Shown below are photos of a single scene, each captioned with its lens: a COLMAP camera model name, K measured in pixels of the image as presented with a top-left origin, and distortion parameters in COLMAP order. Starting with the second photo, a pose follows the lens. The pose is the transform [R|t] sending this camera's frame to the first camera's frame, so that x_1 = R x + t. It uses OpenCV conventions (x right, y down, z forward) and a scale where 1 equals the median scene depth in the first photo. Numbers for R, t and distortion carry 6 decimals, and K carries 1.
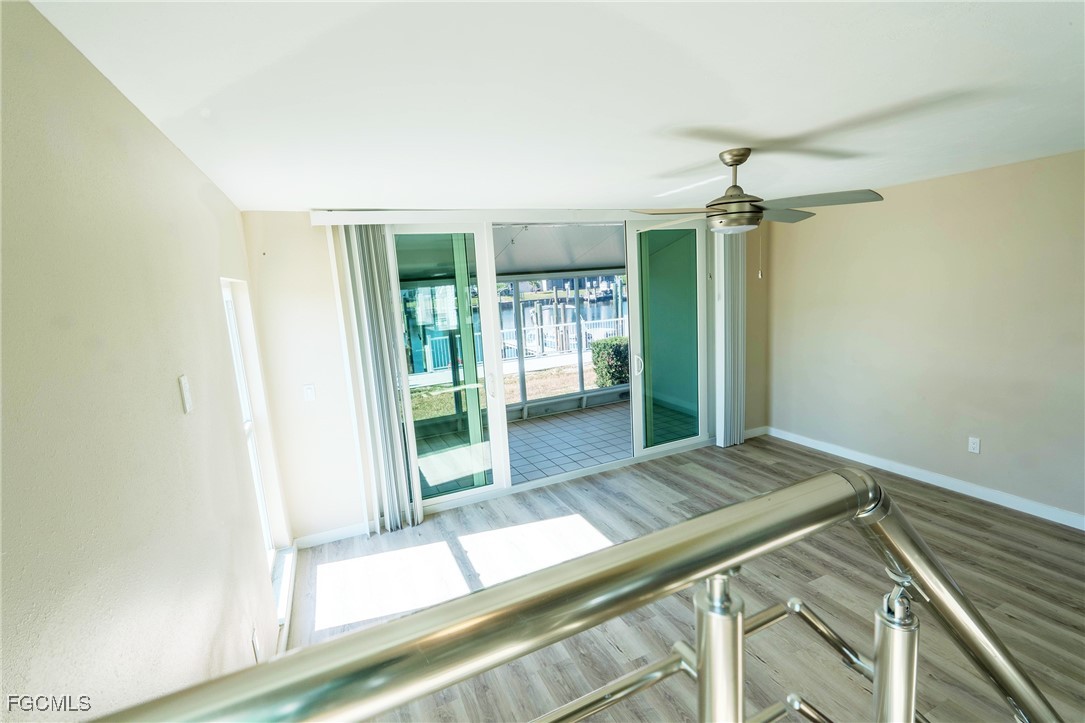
lens RADIAL K [[481.8, 0, 540.4], [0, 481.8, 360.9], [0, 0, 1]] dist [-0.008172, 0.000483]
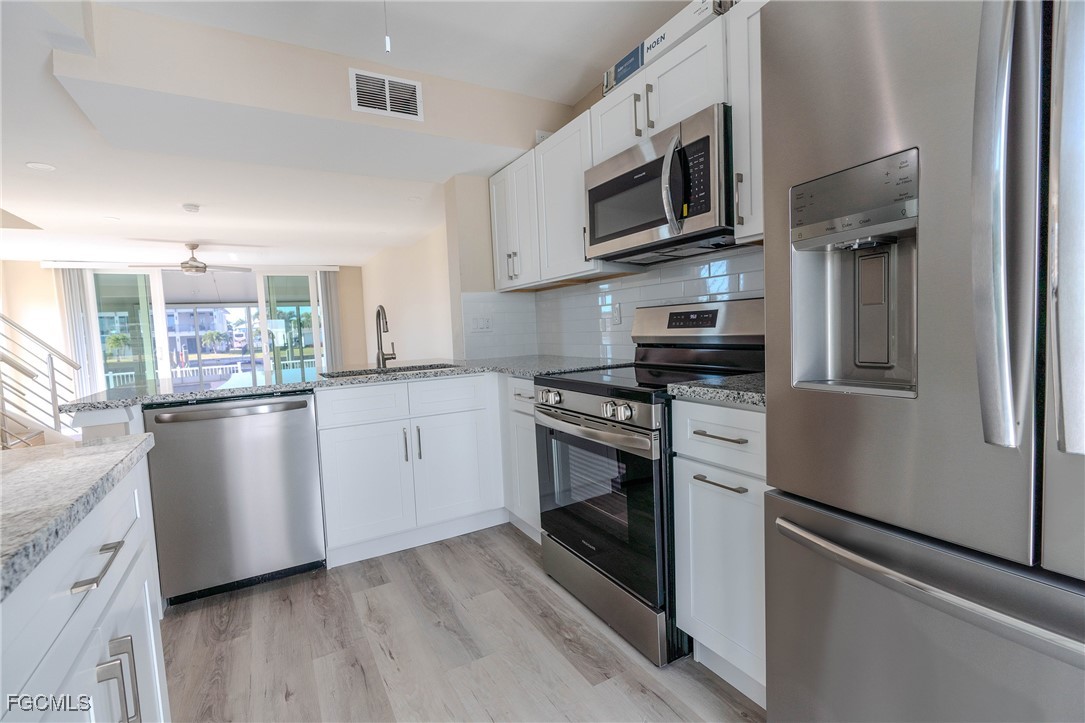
lens RADIAL K [[481.8, 0, 542.4], [0, 481.8, 361.7], [0, 0, 1]] dist [-0.008172, 0.000483]
pose [[0.992913, 0.009457, 0.118466, 1.423859], [0.002329, 0.995089, -0.098954, 0.331330], [-0.118820, 0.098529, 0.988015, -1.257761]]
